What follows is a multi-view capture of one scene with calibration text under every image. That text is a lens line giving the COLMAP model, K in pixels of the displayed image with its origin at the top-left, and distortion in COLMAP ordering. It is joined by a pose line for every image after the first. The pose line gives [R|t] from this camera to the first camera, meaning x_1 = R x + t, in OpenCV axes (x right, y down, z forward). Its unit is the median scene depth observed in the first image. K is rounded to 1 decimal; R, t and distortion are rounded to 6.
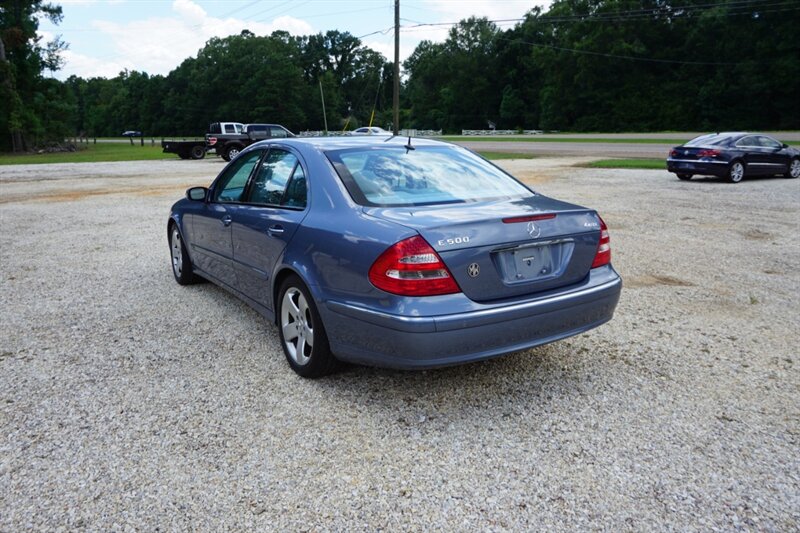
lens RADIAL K [[618.1, 0, 403.2], [0, 618.1, 272.2], [0, 0, 1]] dist [-0.028271, 0.026216]
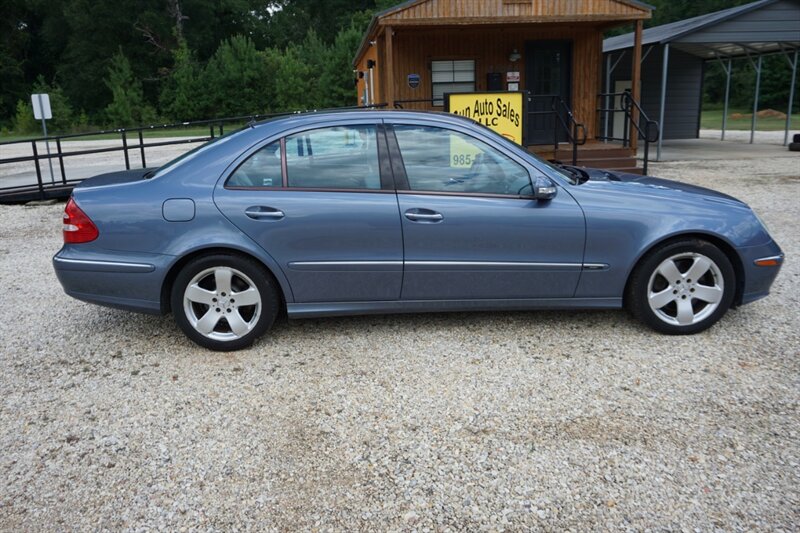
lens RADIAL K [[640.6, 0, 398.3], [0, 640.6, 263.3], [0, 0, 1]] dist [-0.026647, 0.035525]
pose [[-0.523315, 0.228158, -0.821027, 0.098211], [-0.157373, 0.921039, 0.356259, -0.048031], [0.837481, 0.315643, -0.446088, 0.206668]]
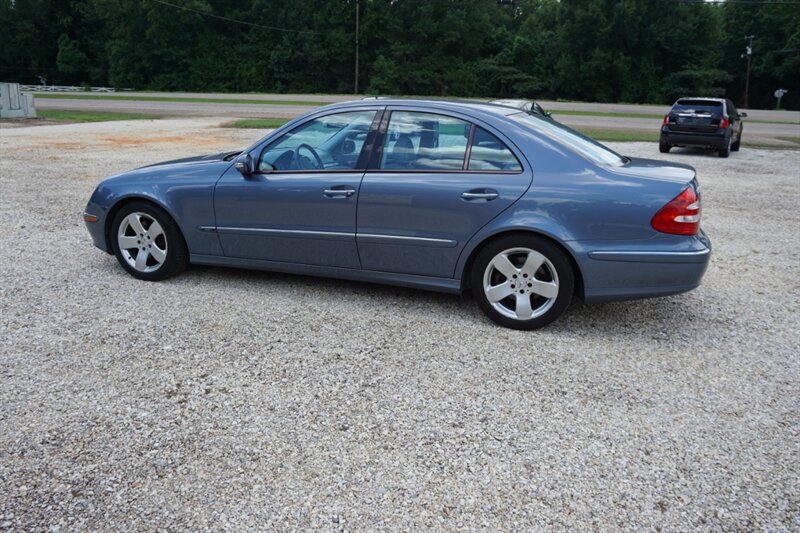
lens RADIAL K [[618.1, 0, 402.5], [0, 618.1, 263.1], [0, 0, 1]] dist [-0.028271, 0.026216]
pose [[0.777681, -0.138462, 0.613221, -0.102851], [0.108554, 0.990368, 0.085952, -0.006327], [-0.619215, -0.000276, 0.785221, 0.031714]]
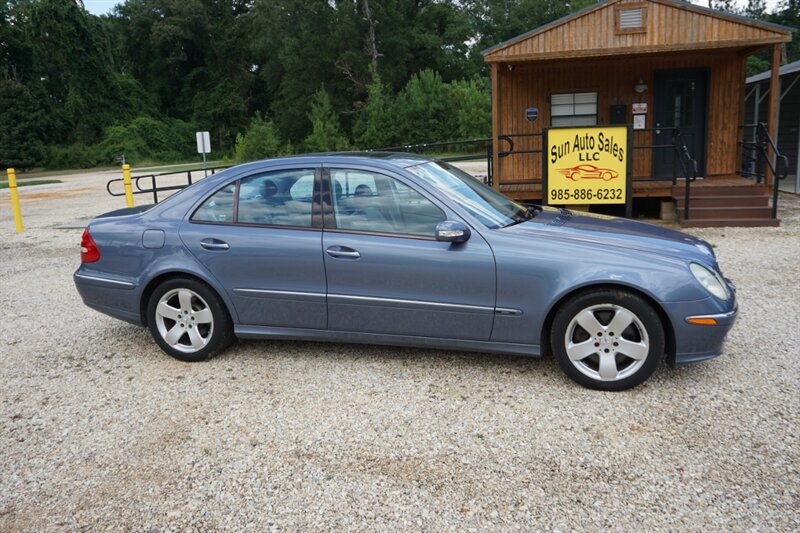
lens RADIAL K [[640.6, 0, 399.6], [0, 640.6, 262.5], [0, 0, 1]] dist [-0.026647, 0.035525]
pose [[-0.755585, 0.159543, -0.635325, 0.071894], [-0.102875, 0.928949, 0.355626, -0.058654], [0.646922, 0.334065, -0.685487, 0.247062]]
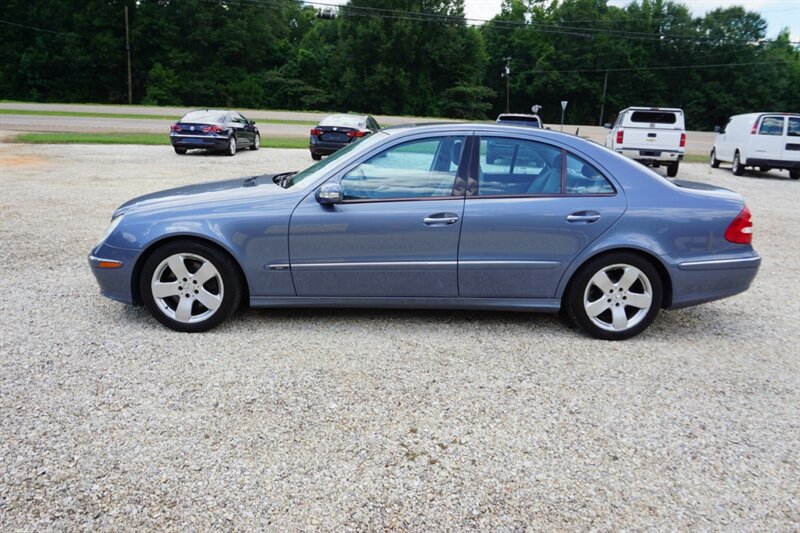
lens RADIAL K [[618.1, 0, 402.9], [0, 618.1, 268.9], [0, 0, 1]] dist [-0.028271, 0.026216]
pose [[0.510979, -0.182380, 0.840023, -0.139281], [0.148859, 0.981243, 0.122491, -0.017094], [-0.846606, 0.062455, 0.528543, 0.077961]]
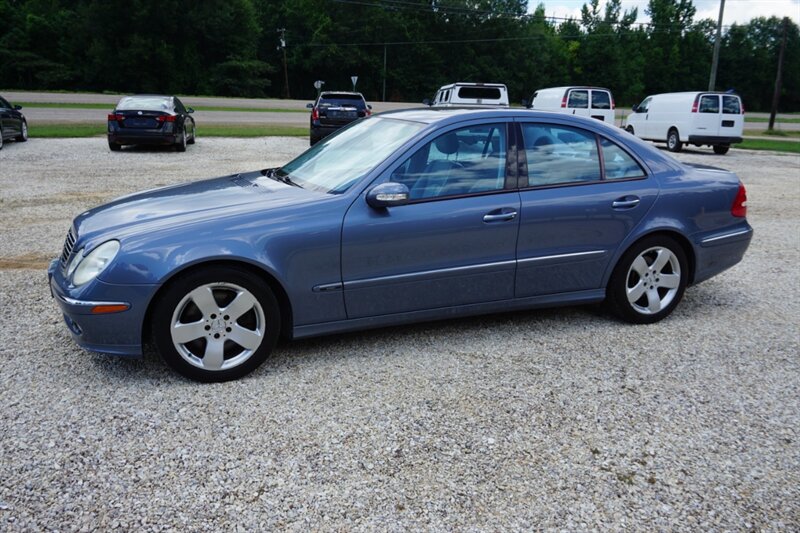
lens RADIAL K [[661.8, 0, 401.6], [0, 661.8, 273.7], [0, 0, 1]] dist [-0.020381, 0.027853]
pose [[0.188613, -0.240048, 0.952262, -0.149358], [0.192640, 0.959870, 0.203810, -0.027555], [-0.962972, 0.145002, 0.227287, 0.123993]]
